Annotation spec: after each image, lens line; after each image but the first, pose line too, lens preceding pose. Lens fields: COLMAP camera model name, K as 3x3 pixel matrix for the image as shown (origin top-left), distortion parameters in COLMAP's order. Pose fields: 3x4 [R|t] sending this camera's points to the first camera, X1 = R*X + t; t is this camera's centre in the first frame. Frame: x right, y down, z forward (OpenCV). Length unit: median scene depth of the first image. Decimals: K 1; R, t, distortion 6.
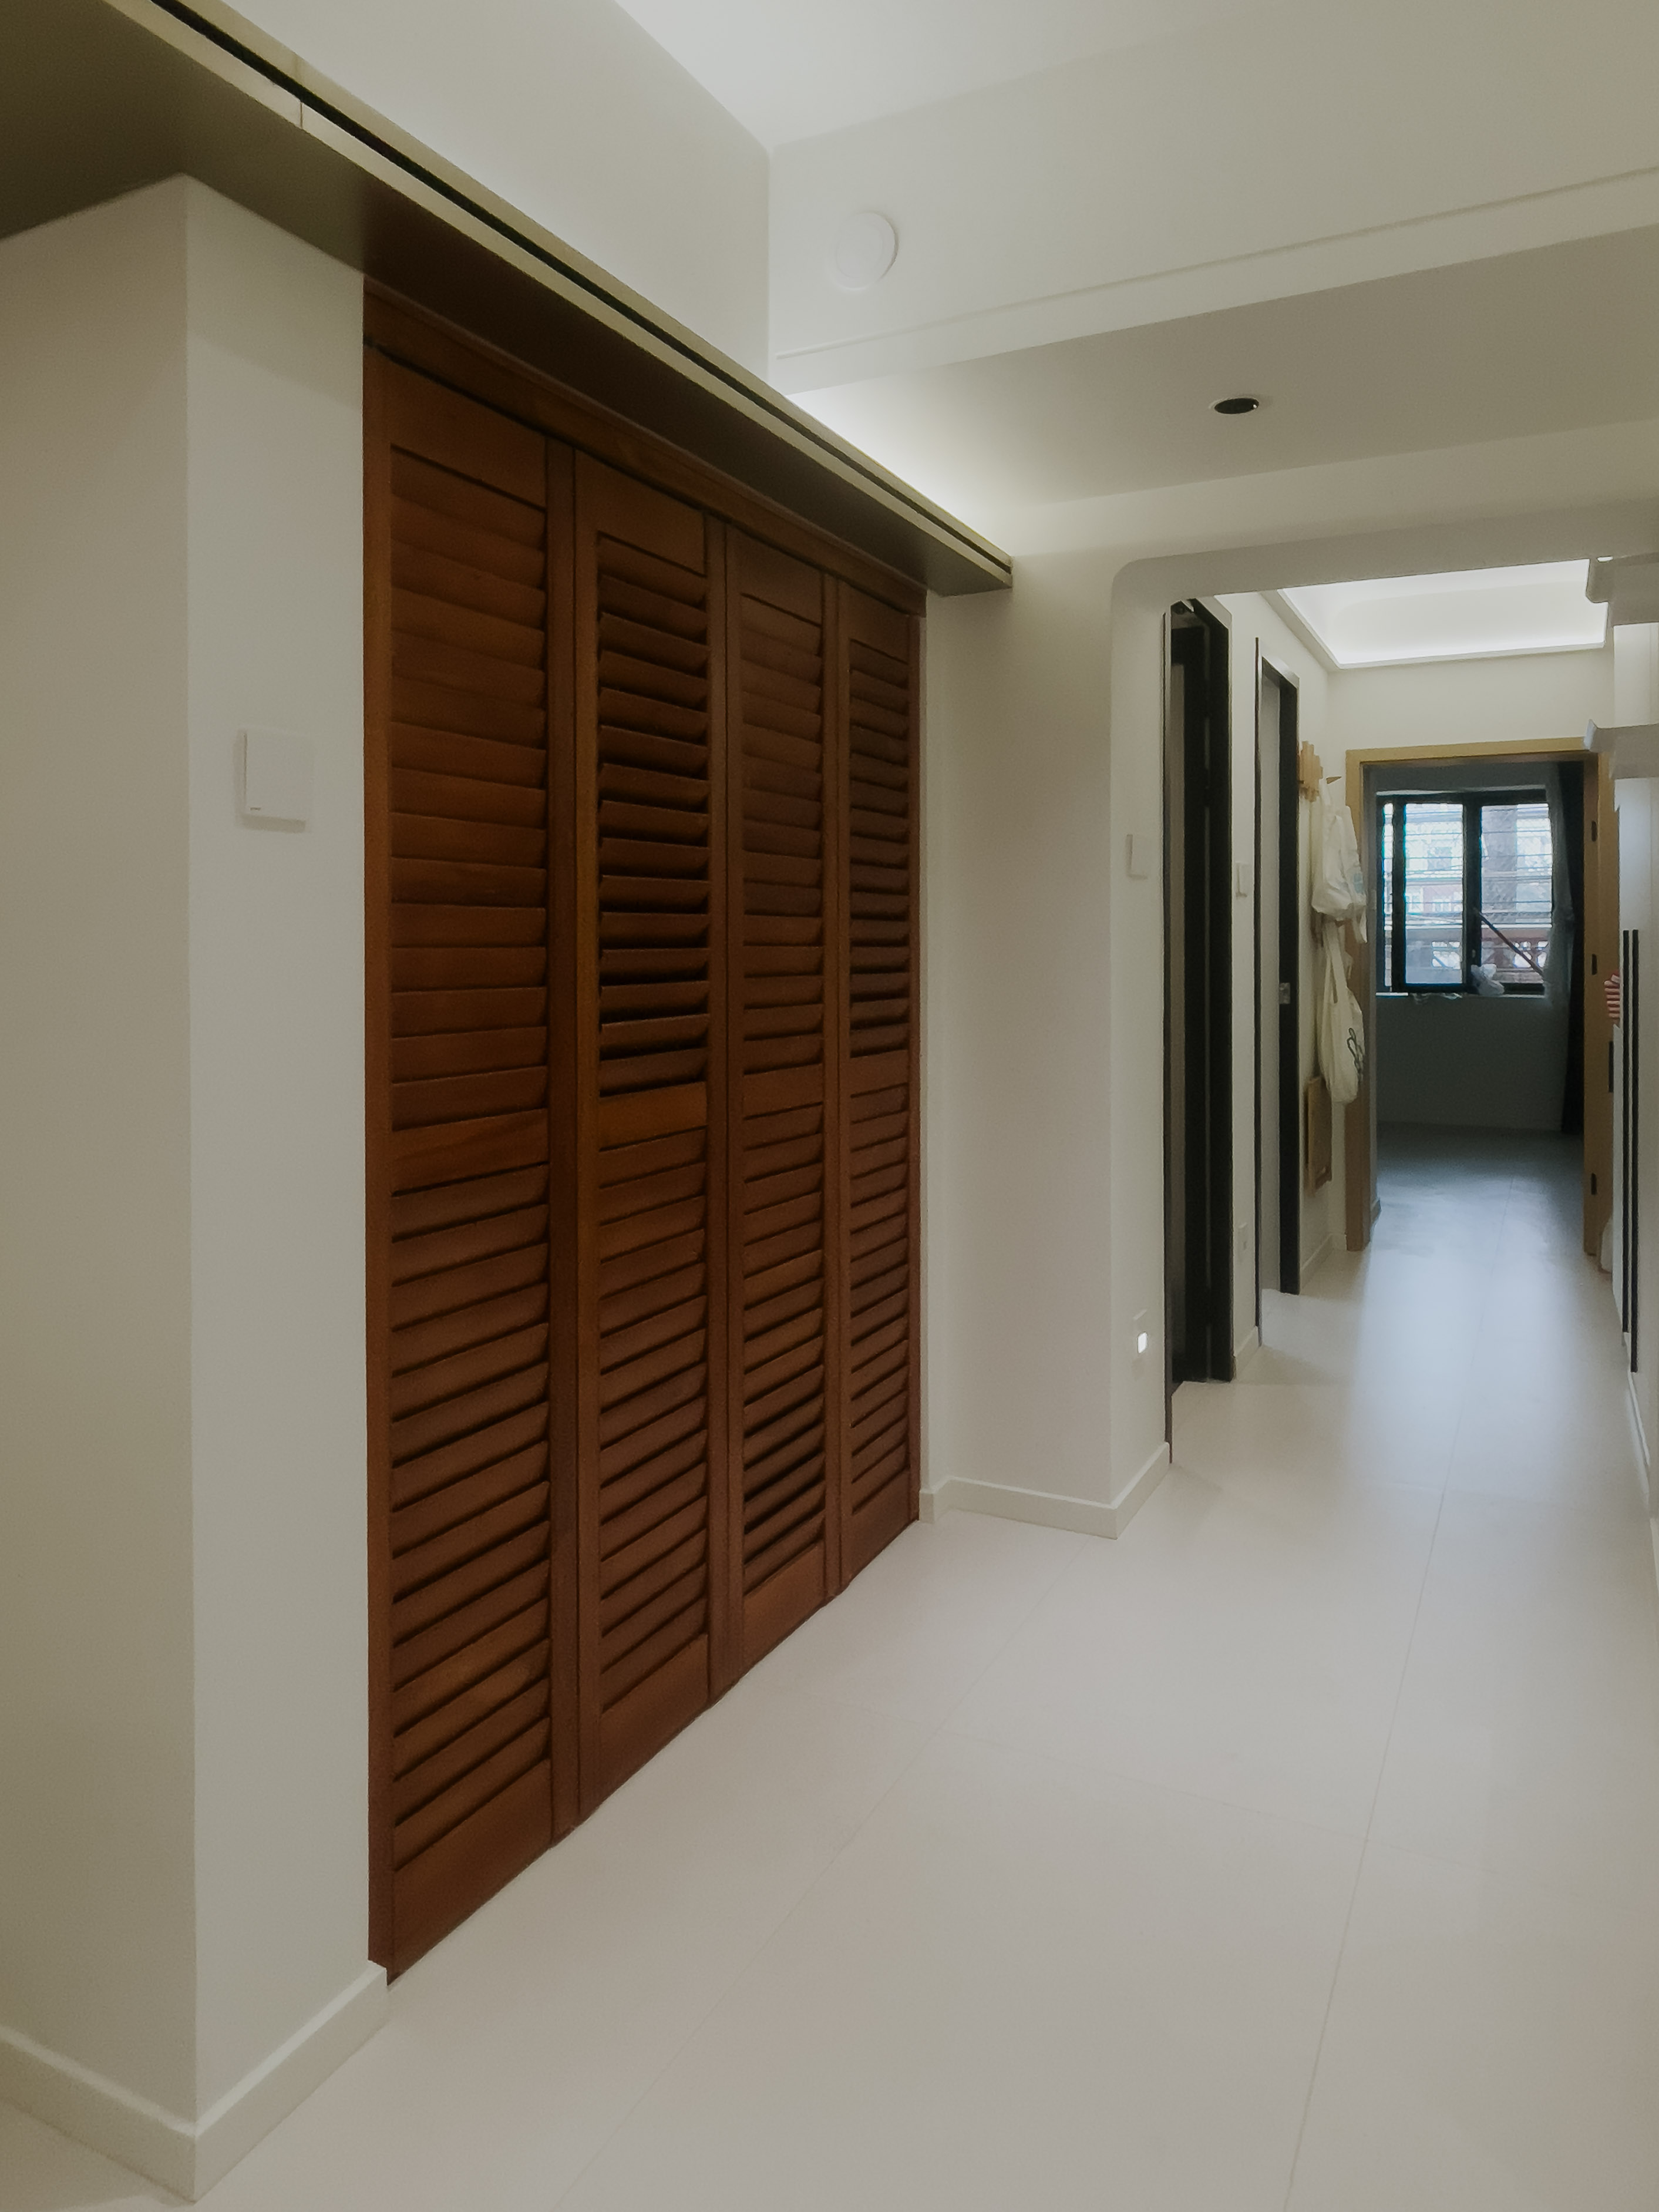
lens RADIAL K [[1387.5, 0, 827.9], [0, 1387.5, 947.9], [0, 0, 1]] dist [-0.003423, -0.004176]
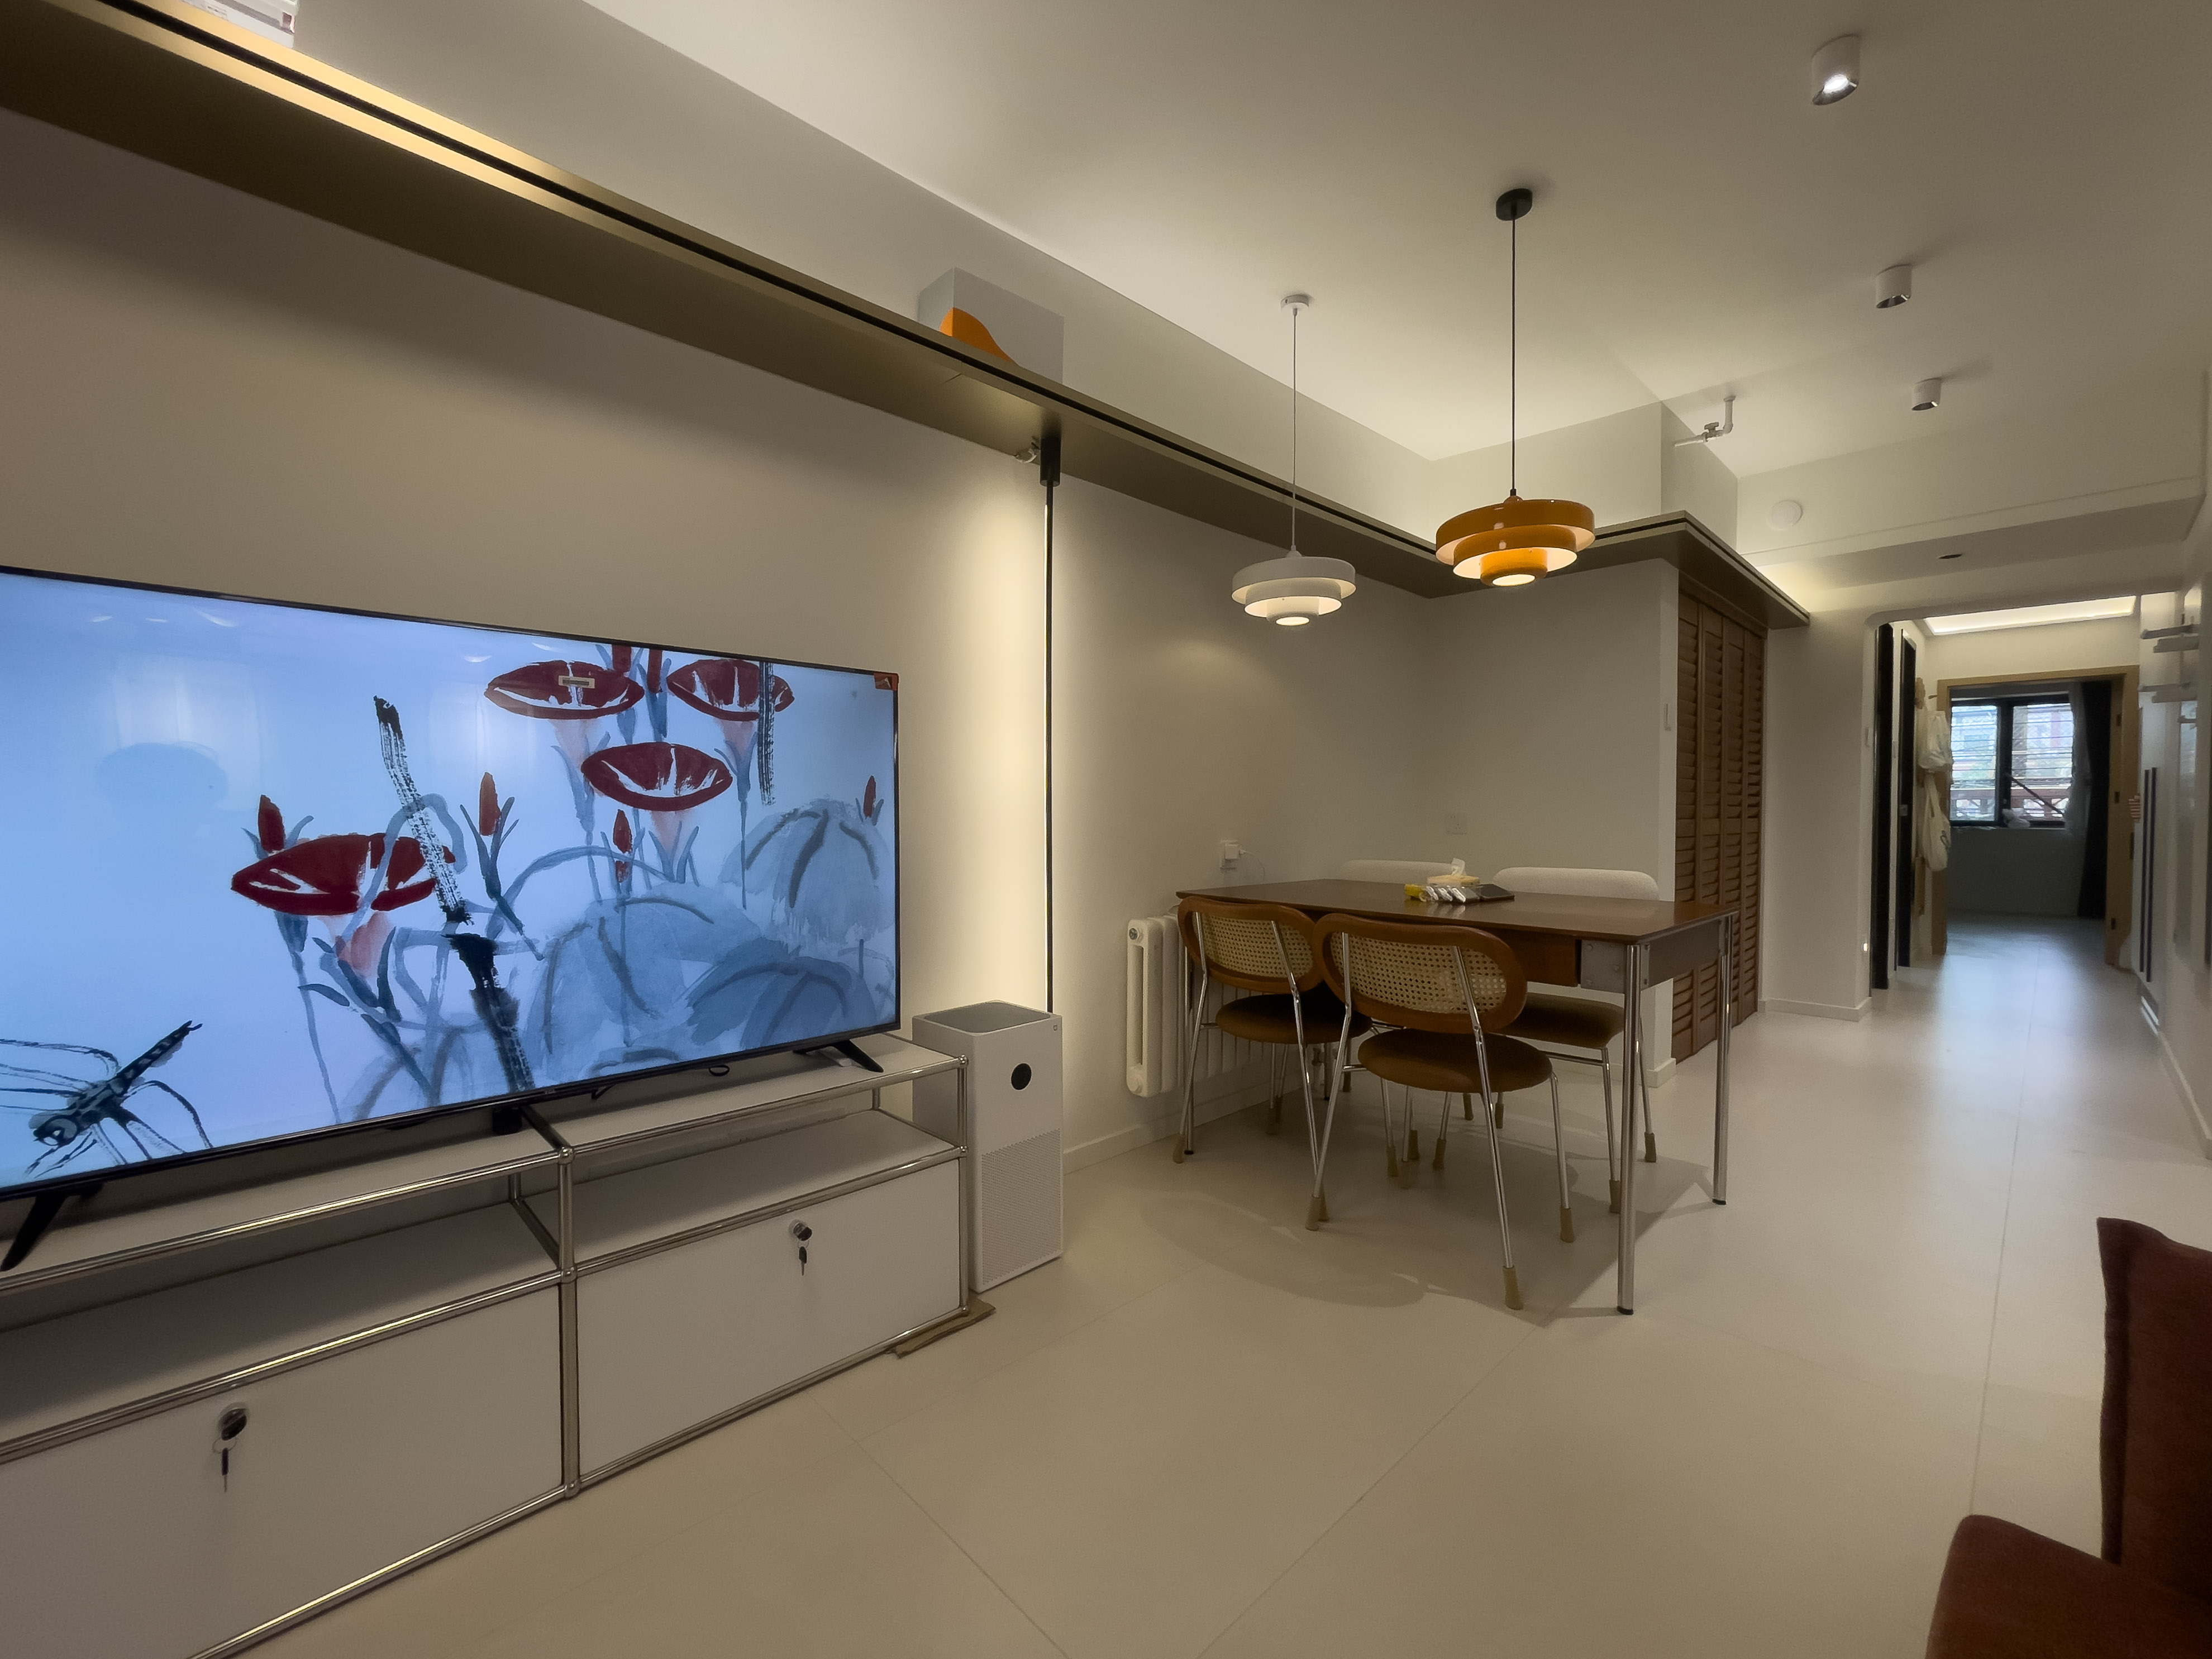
lens RADIAL K [[900.1, 0, 1092.6], [0, 900.1, 825.8], [0, 0, 1]] dist [-0.017104, 0.006590]
pose [[0.943782, 0.010872, -0.330390, -0.309883], [-0.006136, 0.999863, 0.015375, 0.041166], [0.330512, -0.012484, 0.943719, -0.510389]]
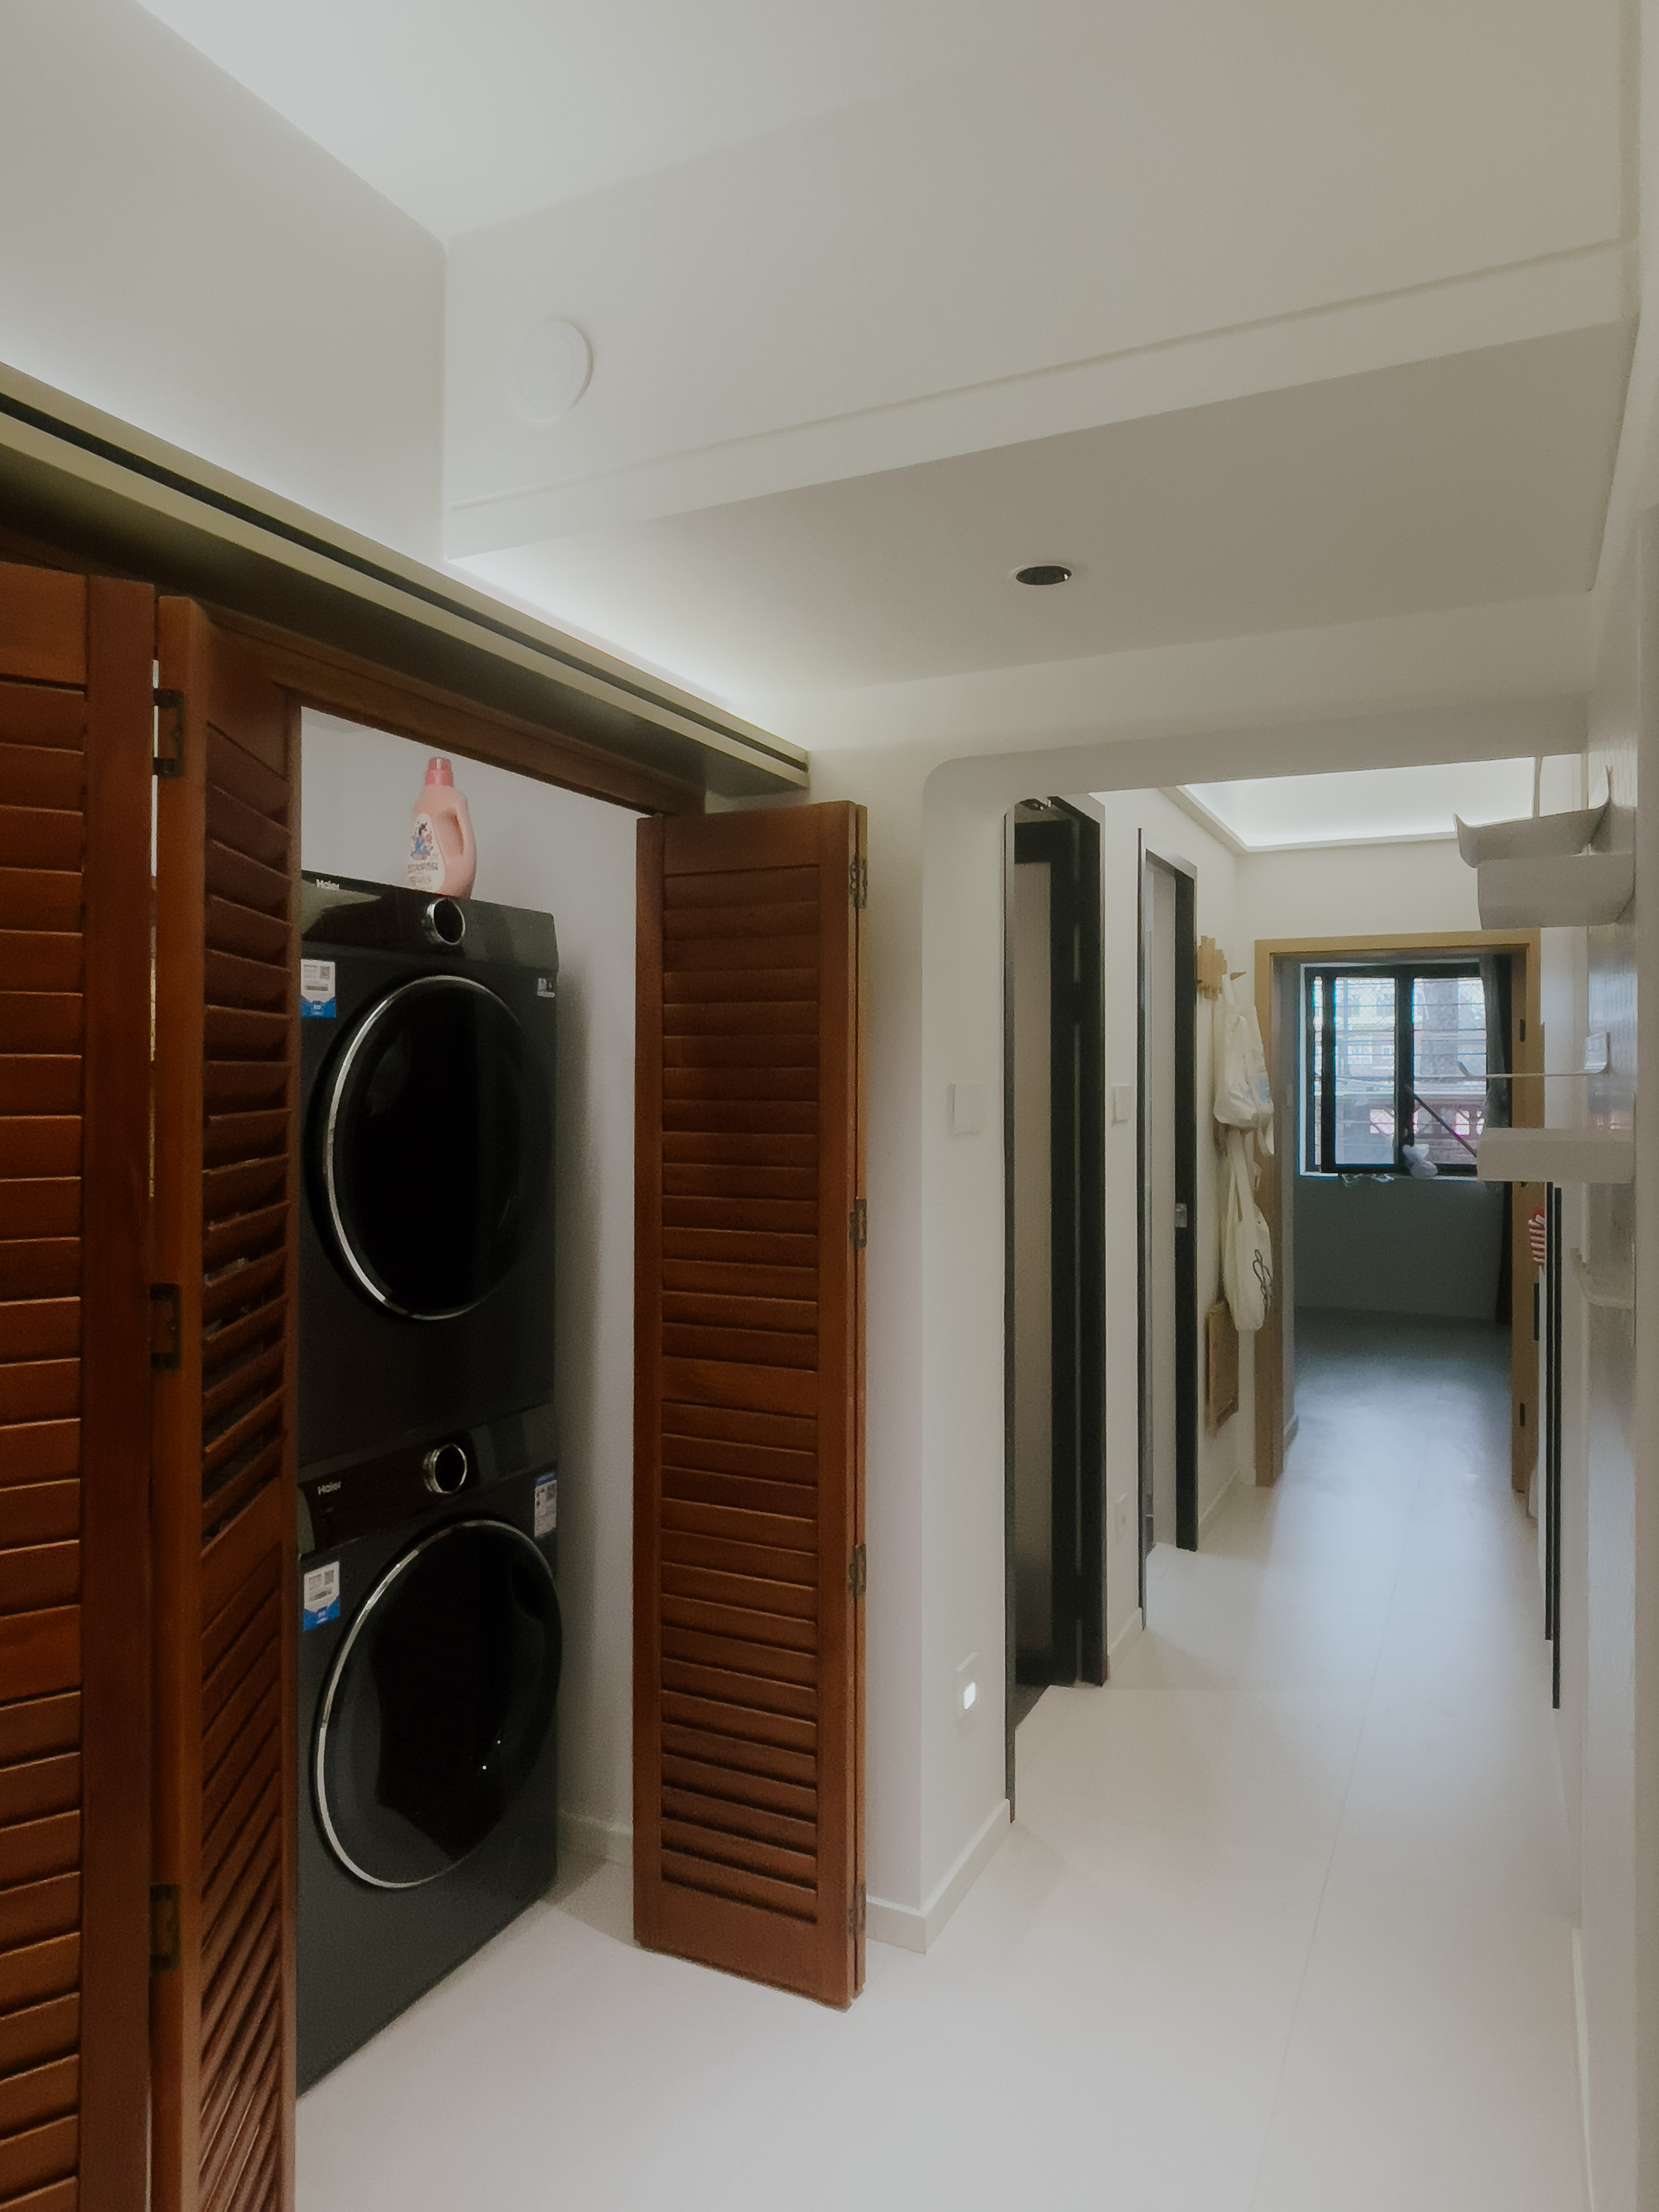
lens RADIAL K [[1387.5, 0, 814.7], [0, 1387.5, 1089.6], [0, 0, 1]] dist [-0.003423, -0.004176]
pose [[0.999716, 0.000993, 0.023808, 0.067373], [-0.000961, 0.999999, -0.001352, -0.045802], [-0.023809, 0.001329, 0.999716, 0.101080]]
